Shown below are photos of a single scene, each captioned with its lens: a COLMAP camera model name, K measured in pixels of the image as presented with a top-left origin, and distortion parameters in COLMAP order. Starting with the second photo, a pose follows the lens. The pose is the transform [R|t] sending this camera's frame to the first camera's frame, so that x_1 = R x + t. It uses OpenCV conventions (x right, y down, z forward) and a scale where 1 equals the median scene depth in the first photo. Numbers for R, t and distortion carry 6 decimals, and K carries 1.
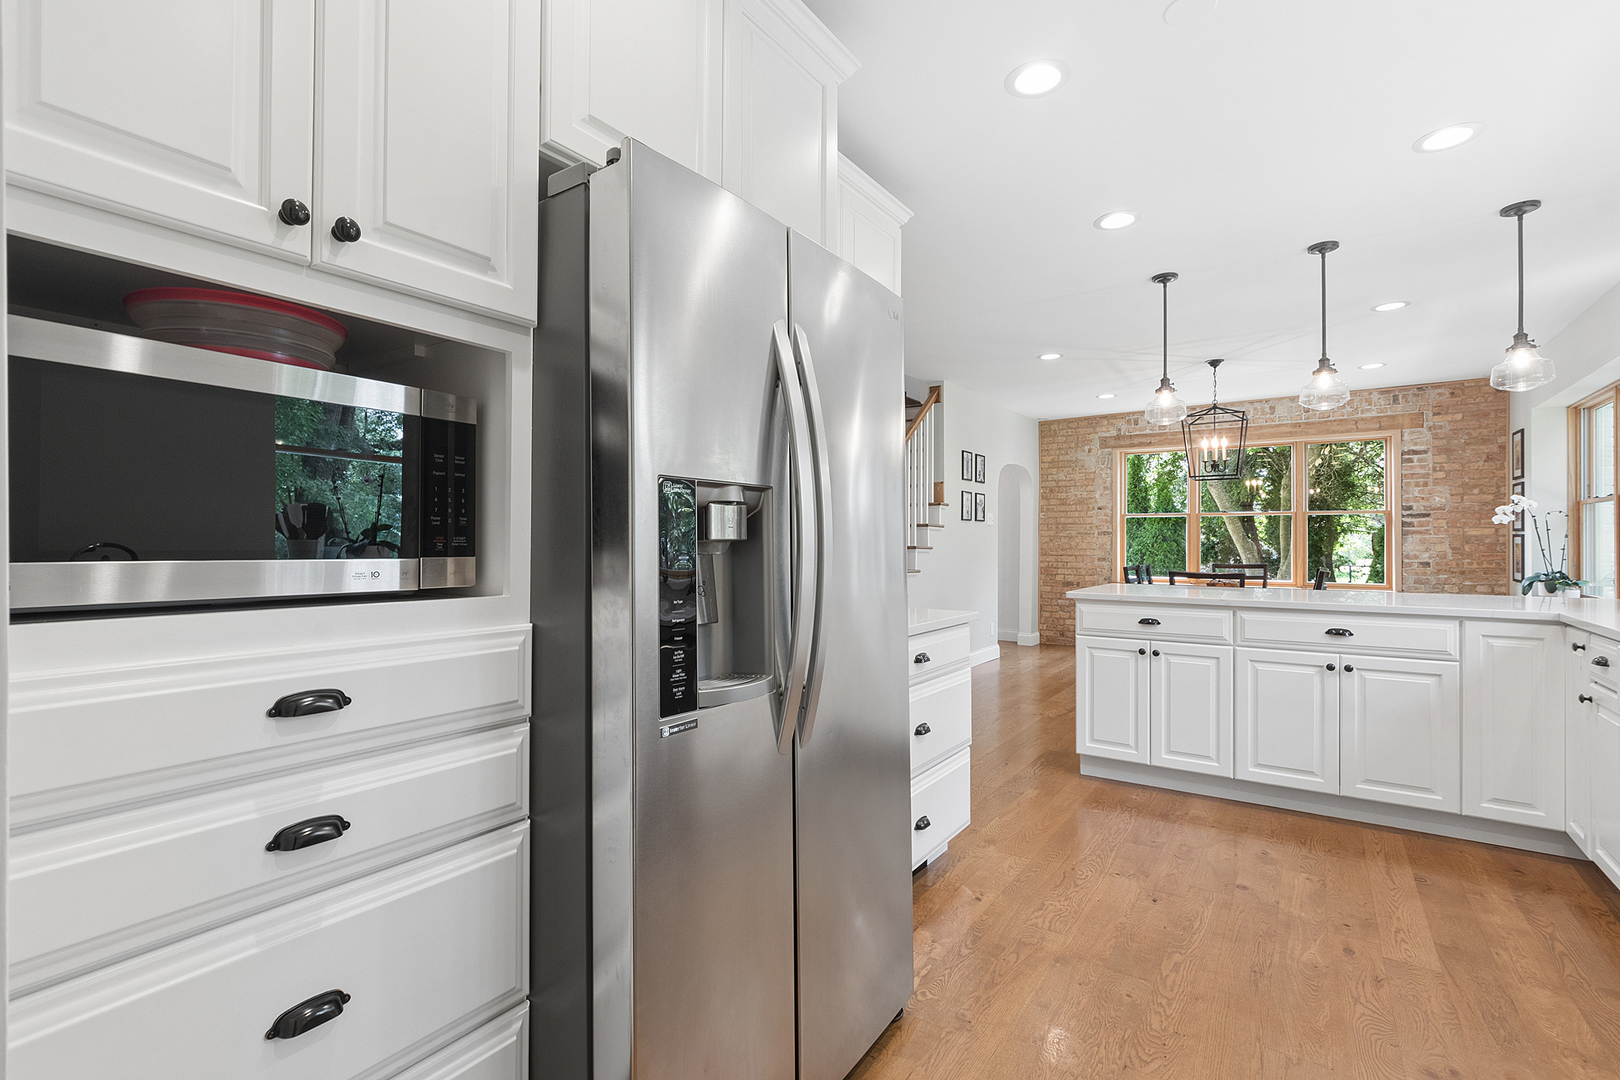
lens RADIAL K [[716.7, 0, 809.1], [0, 716.7, 540.3], [0, 0, 1]] dist [-0.009052, 0.000048]
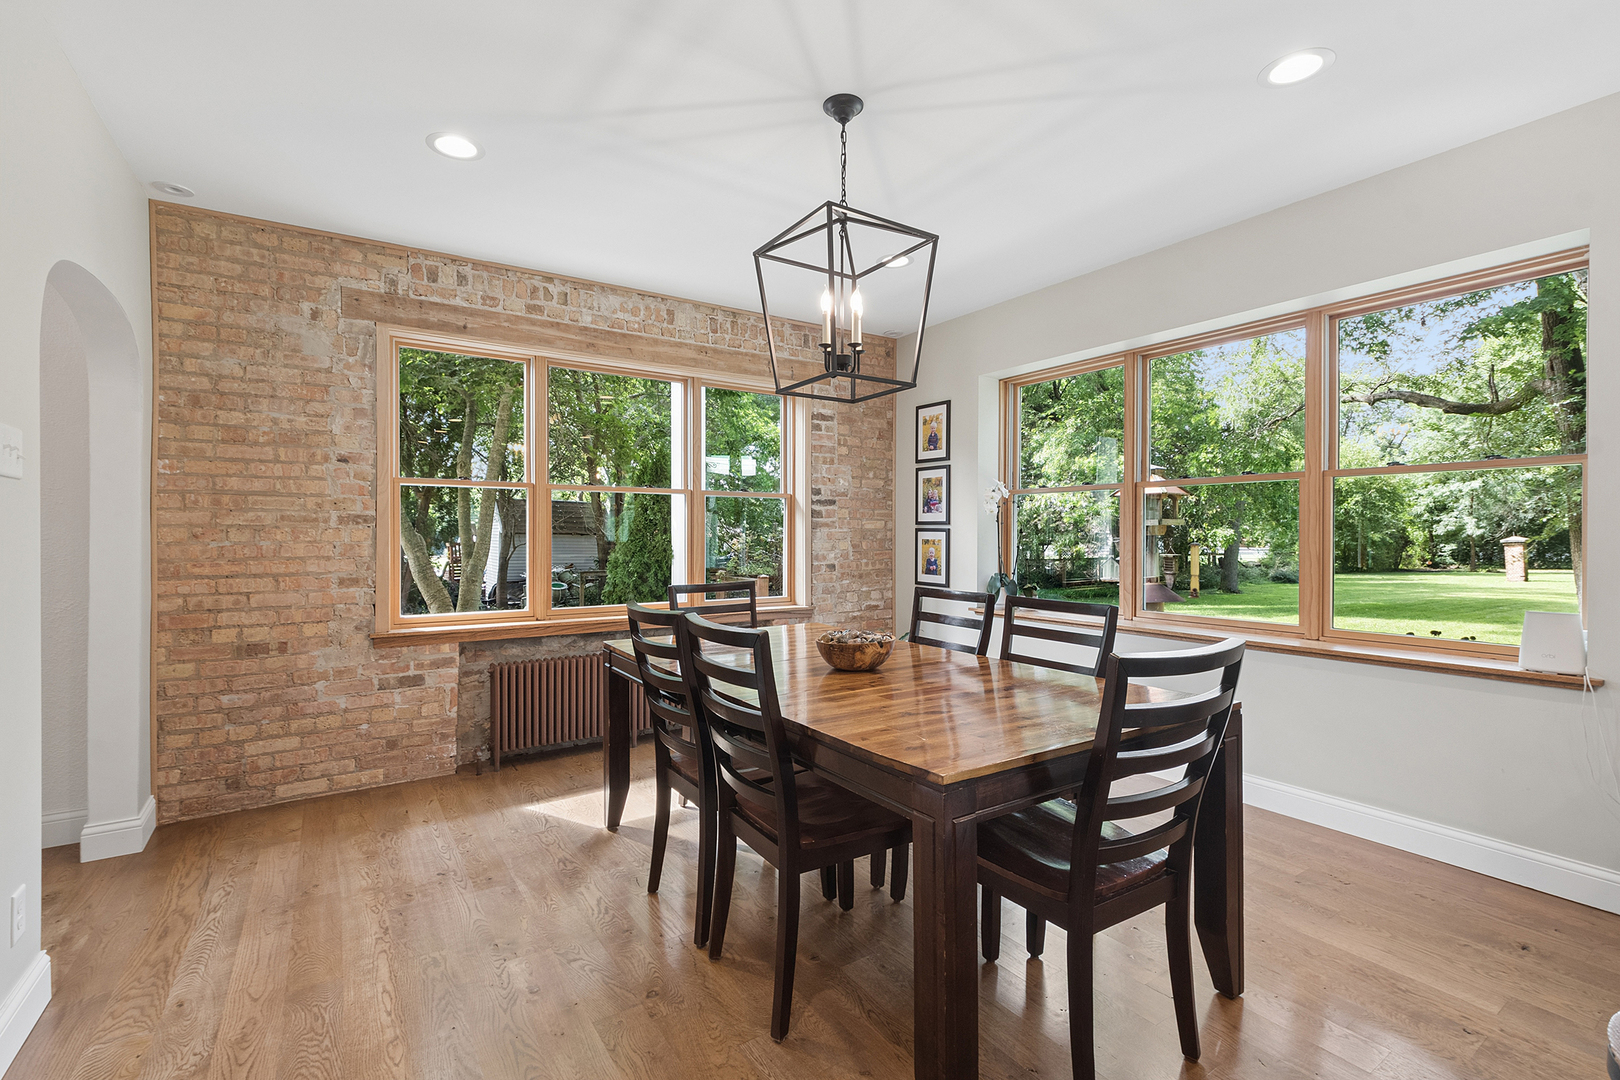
lens RADIAL K [[716.7, 0, 812.8], [0, 716.7, 539.4], [0, 0, 1]] dist [-0.009052, 0.000048]
pose [[0.374319, -0.006487, 0.927277, 0.123987], [0.000688, 0.999977, 0.006718, -0.000812], [-0.927300, -0.001877, 0.374315, 0.594190]]
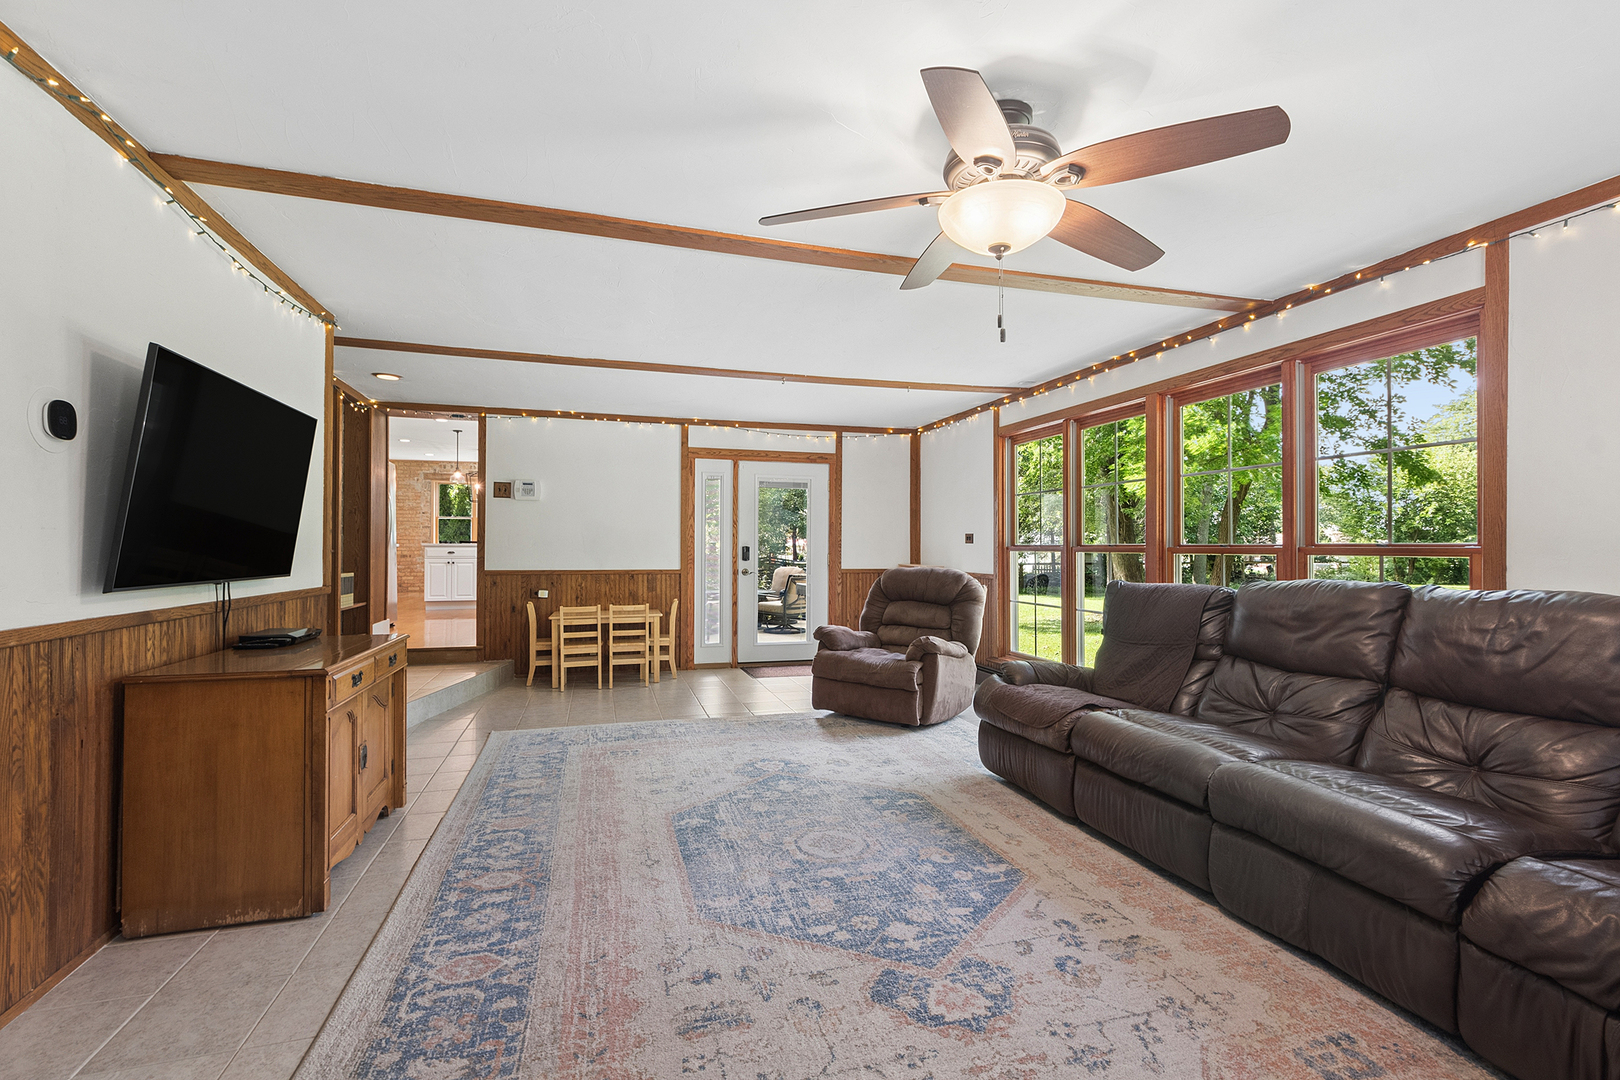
lens RADIAL K [[716.7, 0, 807.7], [0, 716.7, 541.4], [0, 0, 1]] dist [-0.009052, 0.000048]
pose [[0.619595, 0.002838, 0.784916, -0.395754], [-0.001425, 0.999996, -0.002490, 0.028998], [-0.784920, 0.000424, 0.619597, -0.847446]]
